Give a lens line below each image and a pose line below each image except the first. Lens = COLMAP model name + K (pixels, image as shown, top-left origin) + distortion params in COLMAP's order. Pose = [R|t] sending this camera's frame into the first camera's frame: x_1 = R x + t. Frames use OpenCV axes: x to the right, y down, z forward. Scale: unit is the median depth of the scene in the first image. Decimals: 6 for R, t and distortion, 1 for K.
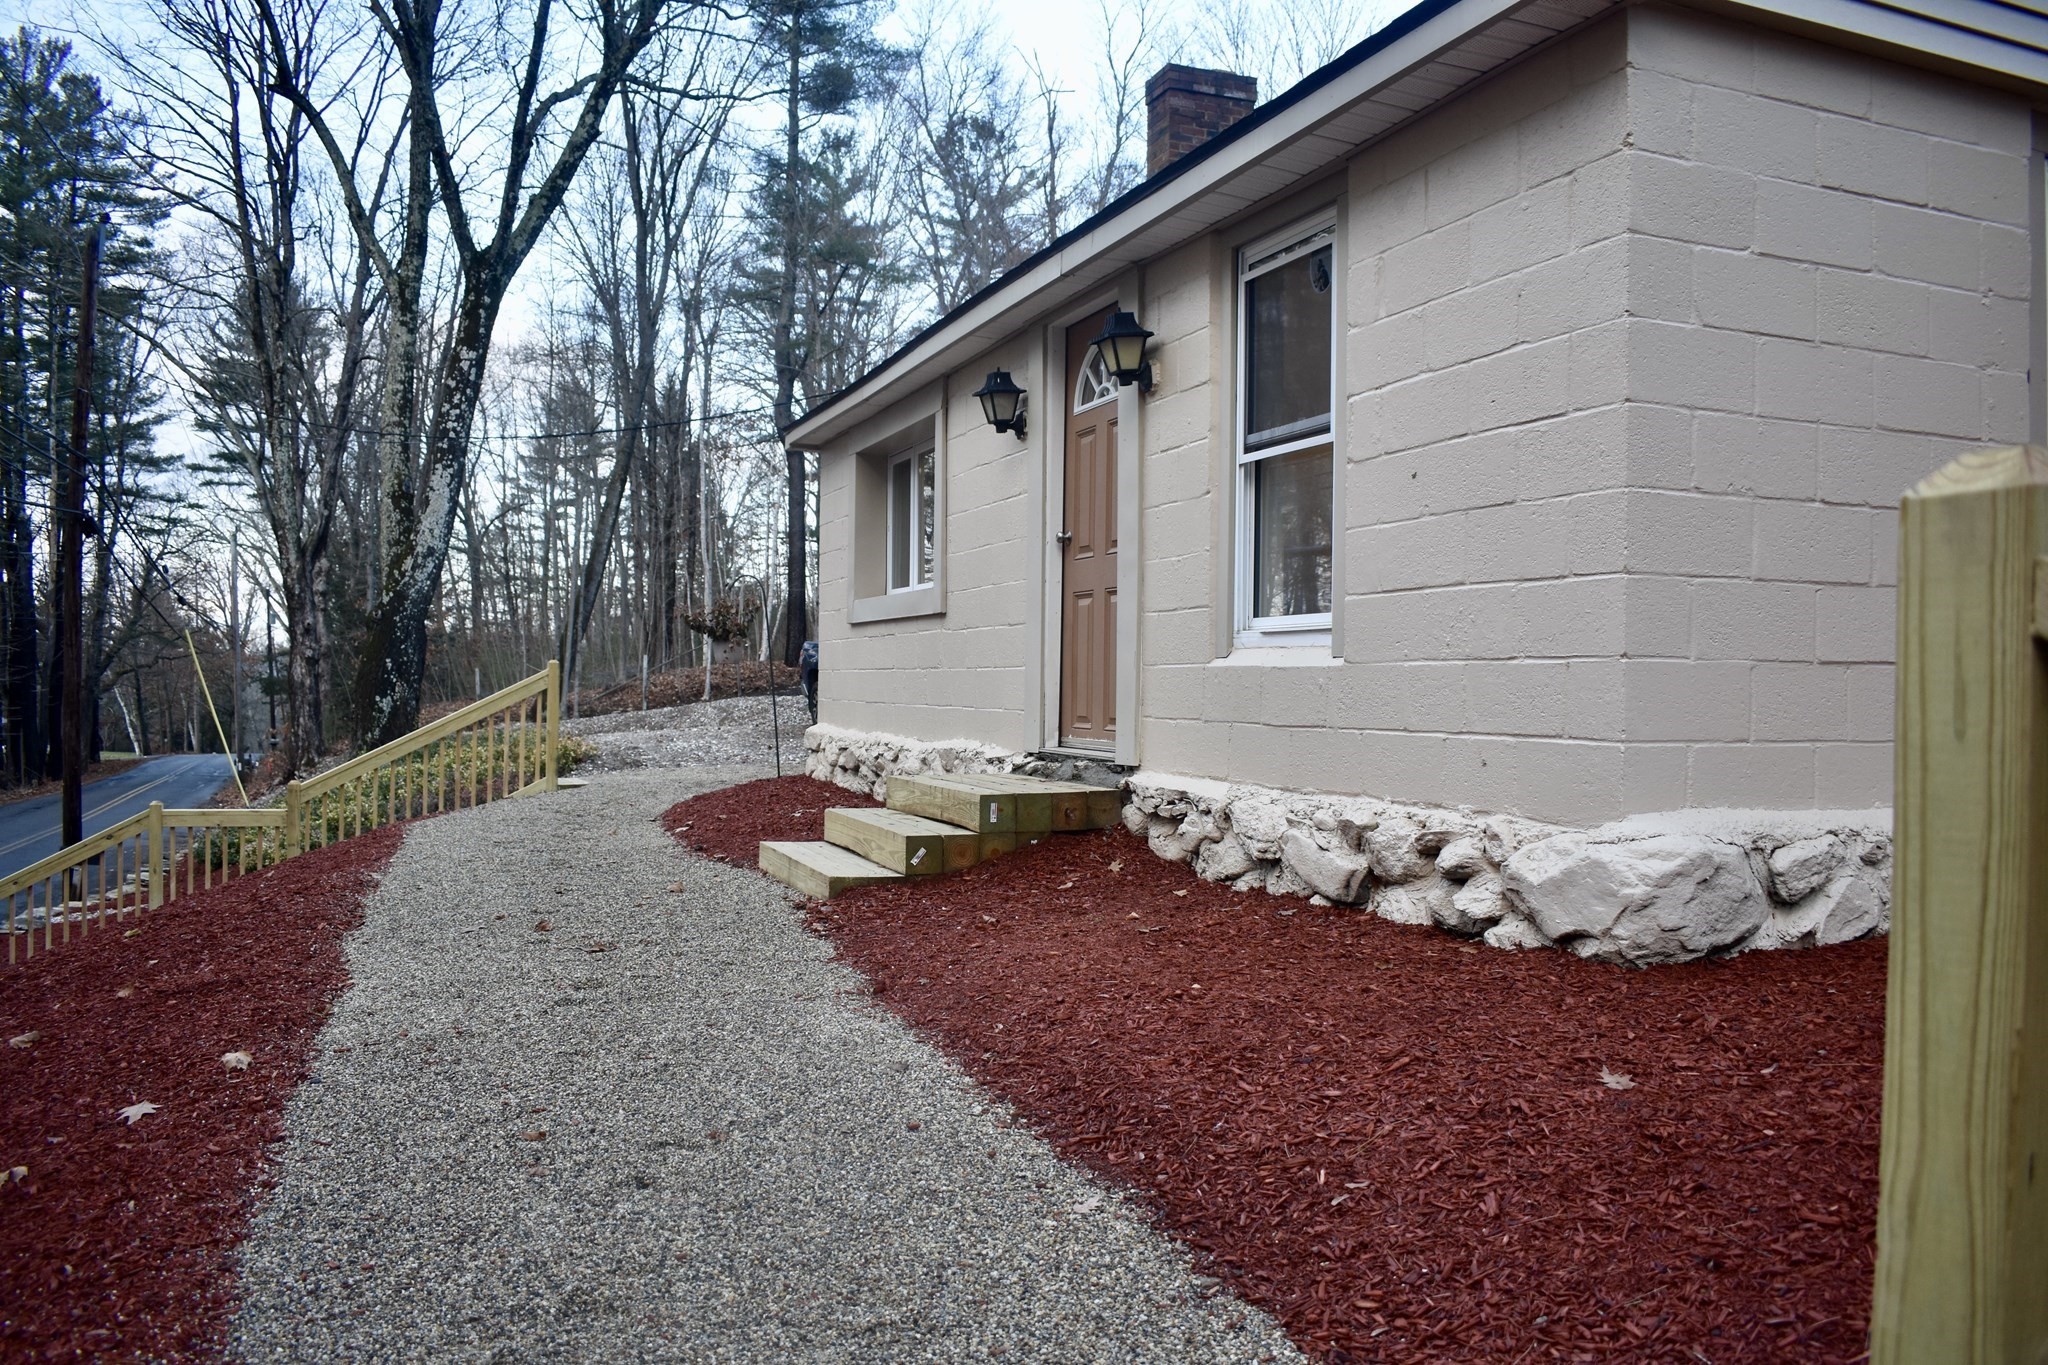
lens RADIAL K [[1538.1, 0, 1028.0], [0, 1538.1, 684.0], [0, 0, 1]] dist [-0.003303, 0.000063]
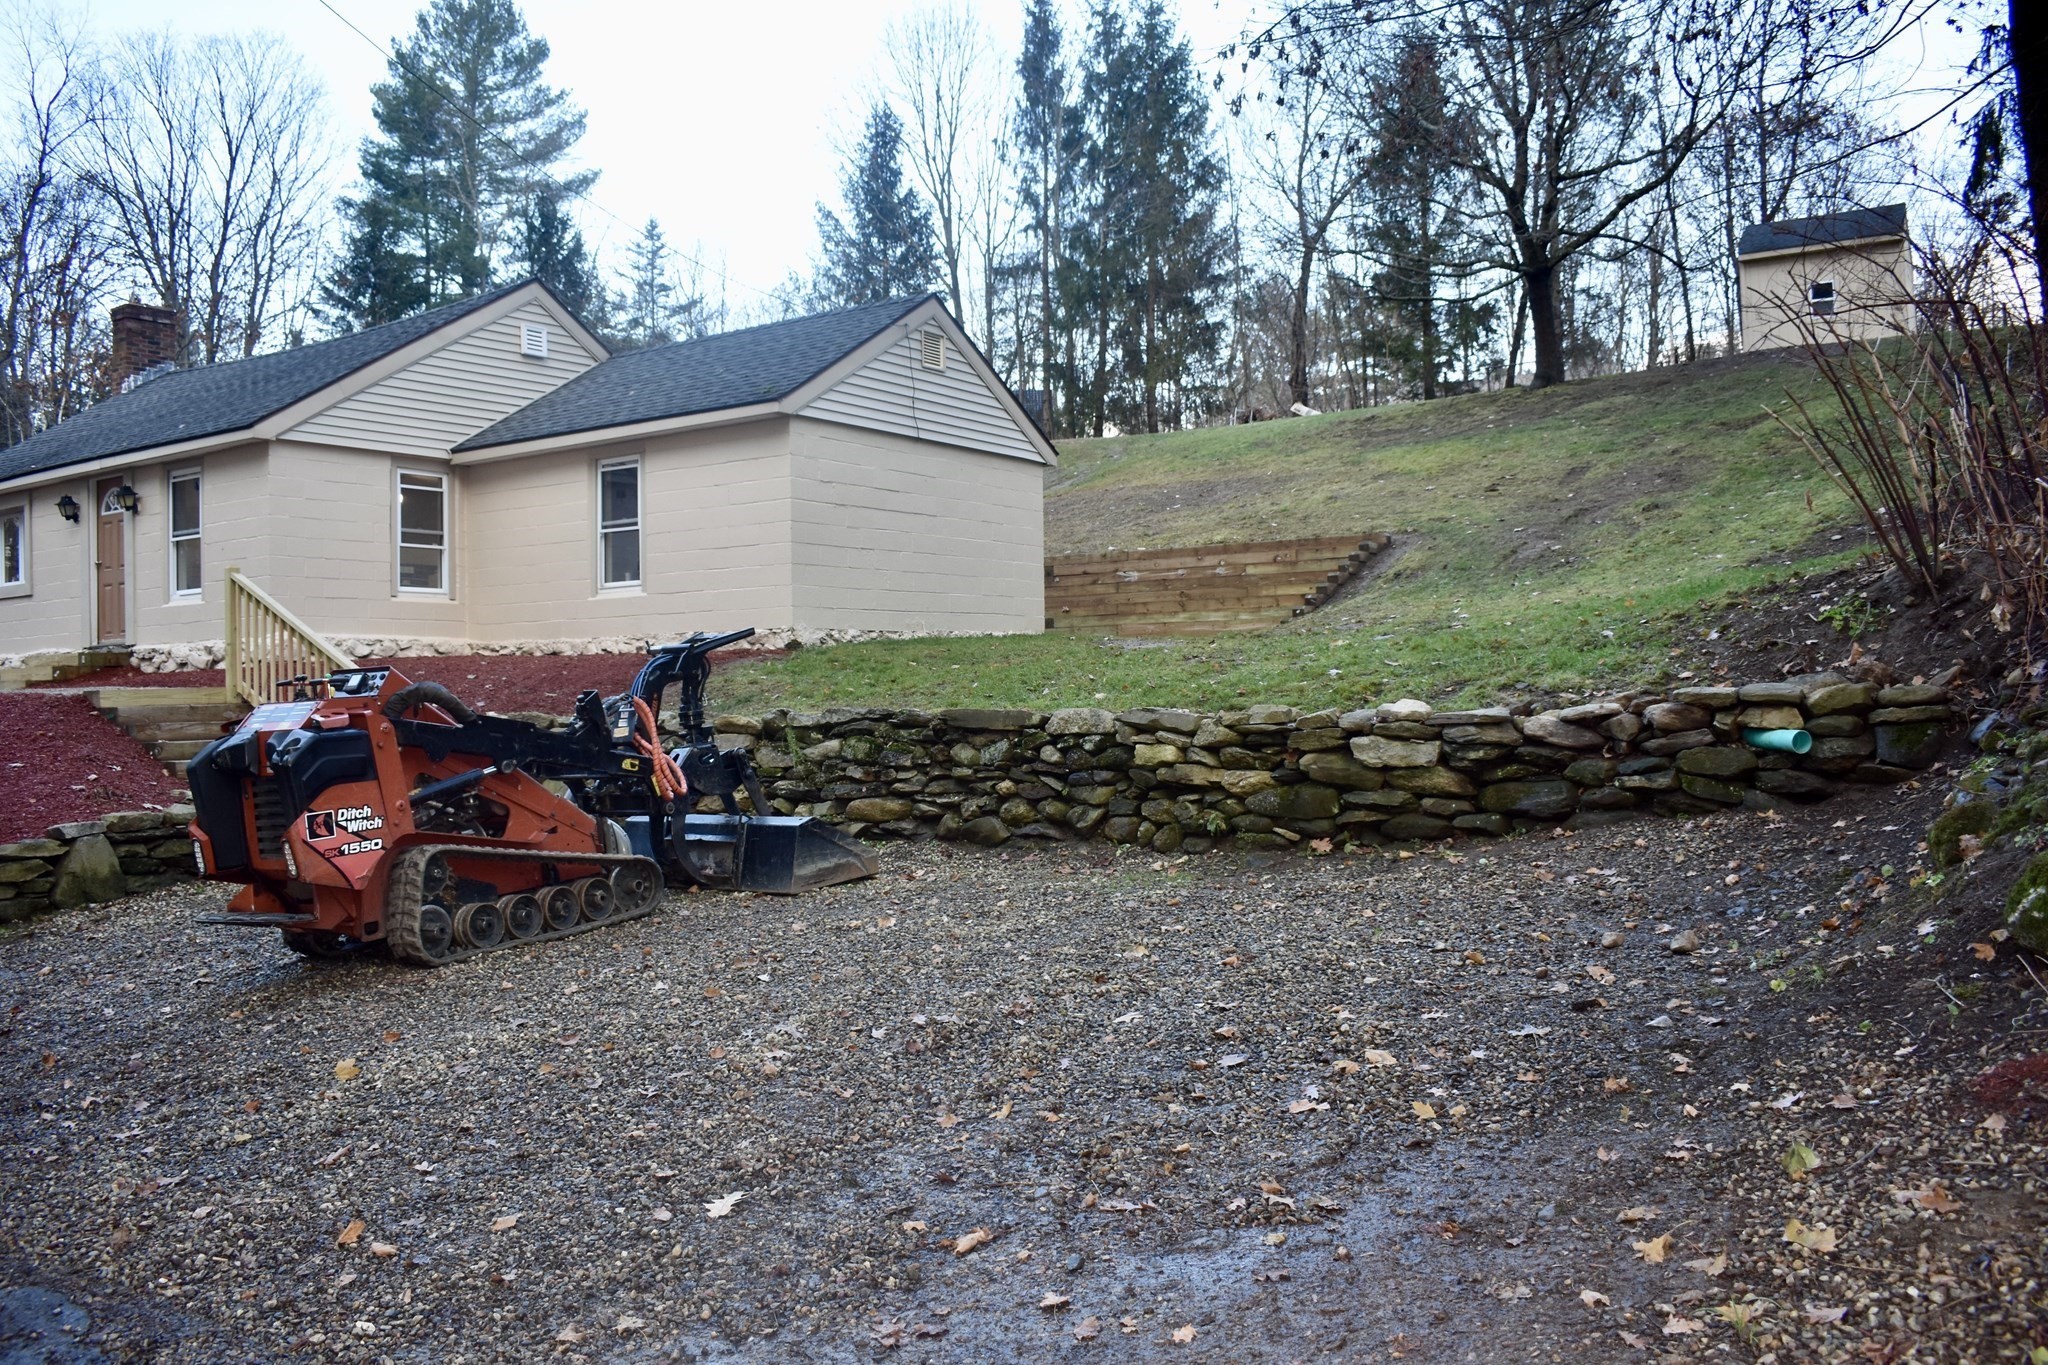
lens RADIAL K [[1768.8, 0, 1023.3], [0, 1768.8, 681.5], [0, 0, 1]] dist [-0.056649, -0.007570]
pose [[0.830351, -0.021533, 0.556825, -0.372065], [0.033022, 0.999398, -0.010596, 0.217302], [-0.556261, 0.027186, 0.830563, -2.673237]]
